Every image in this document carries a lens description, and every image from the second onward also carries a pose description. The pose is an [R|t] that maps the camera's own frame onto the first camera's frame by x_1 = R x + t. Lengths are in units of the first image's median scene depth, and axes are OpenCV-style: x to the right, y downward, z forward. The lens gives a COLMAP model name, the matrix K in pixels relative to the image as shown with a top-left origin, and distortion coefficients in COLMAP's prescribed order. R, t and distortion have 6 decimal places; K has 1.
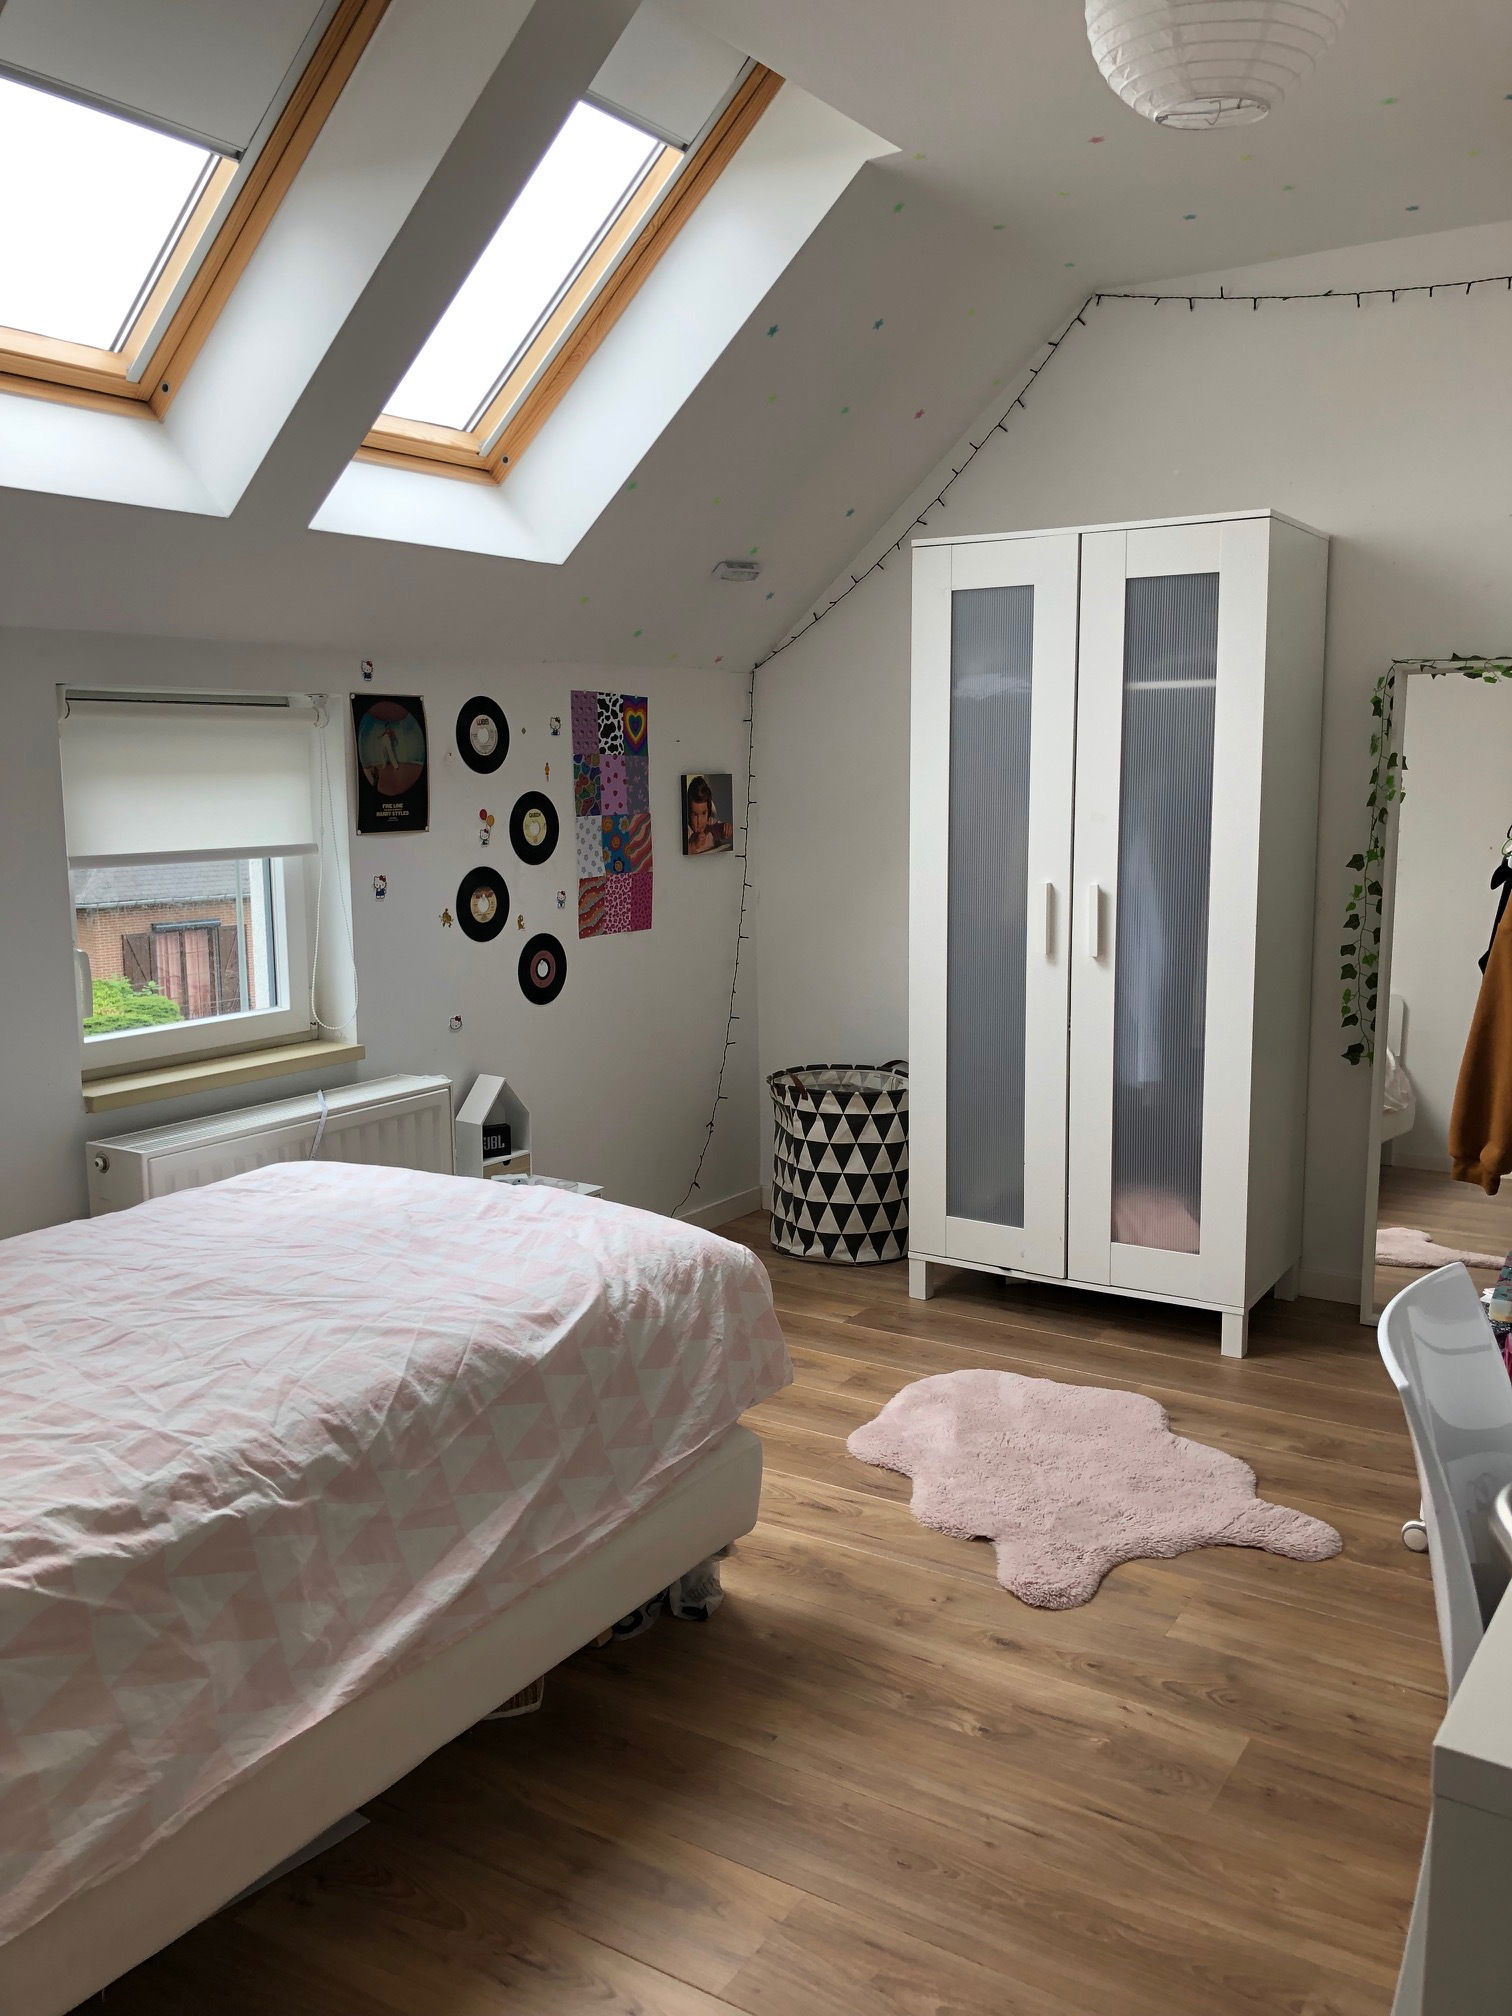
lens RADIAL K [[1672.1, 0, 751.8], [0, 1672.1, 1013.0], [0, 0, 1]] dist [0.034638, -0.025627]
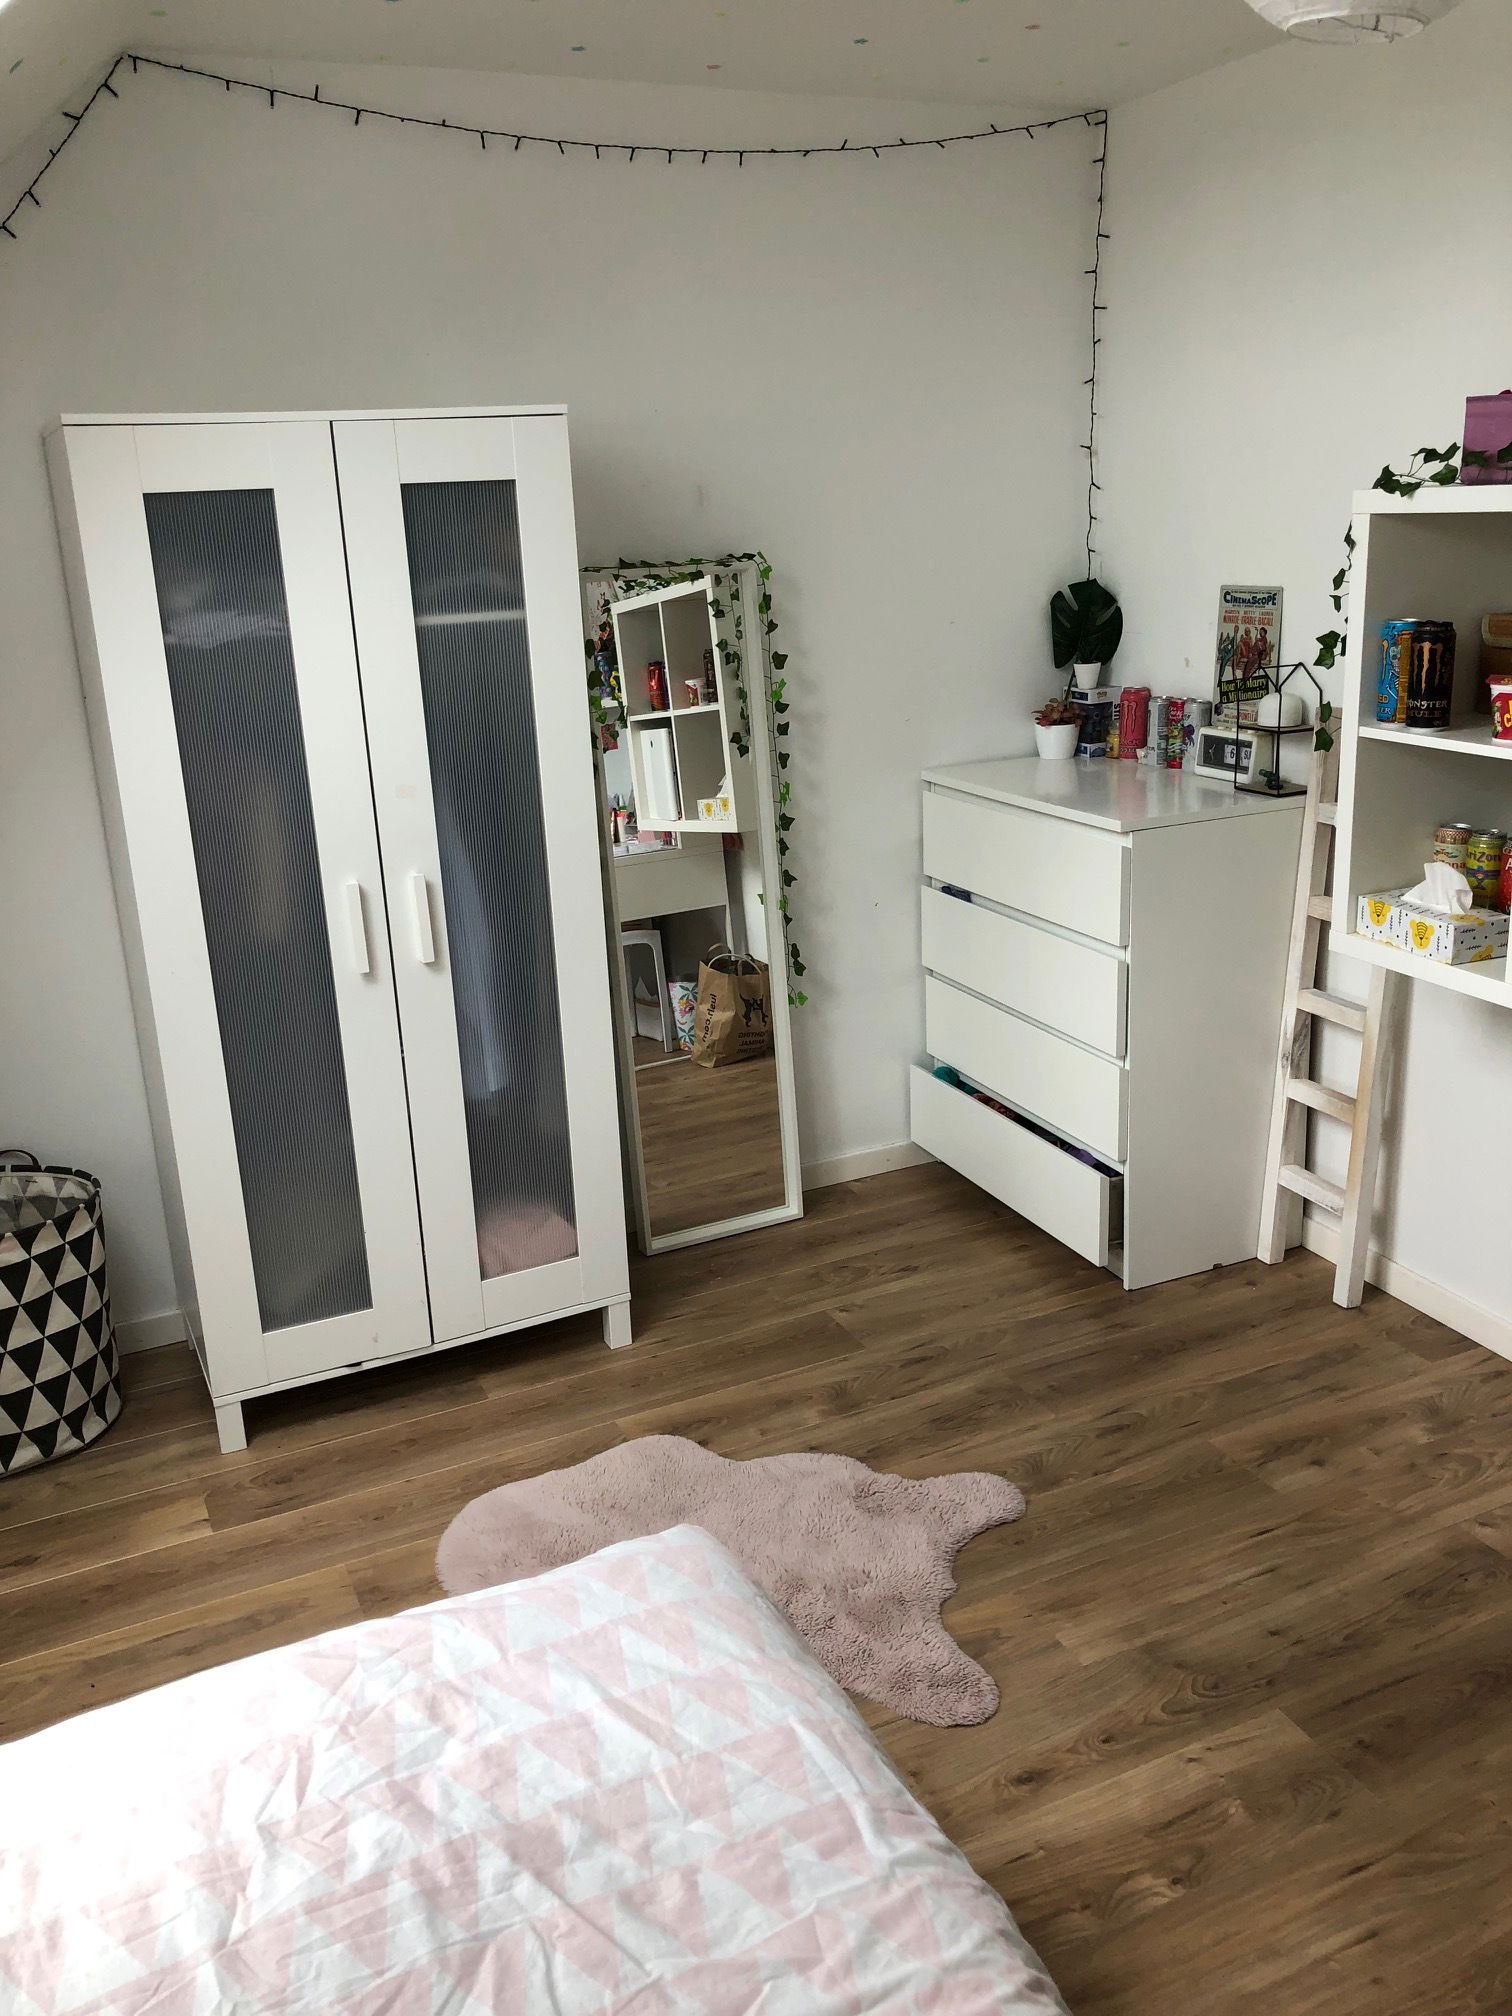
lens RADIAL K [[1672.1, 0, 755.2], [0, 1672.1, 1002.5], [0, 0, 1]] dist [0.034638, -0.025627]
pose [[0.535071, -0.263801, 0.802564, -0.360618], [0.166294, 0.964298, 0.206094, -0.153867], [-0.828279, 0.023186, 0.559836, 0.417884]]
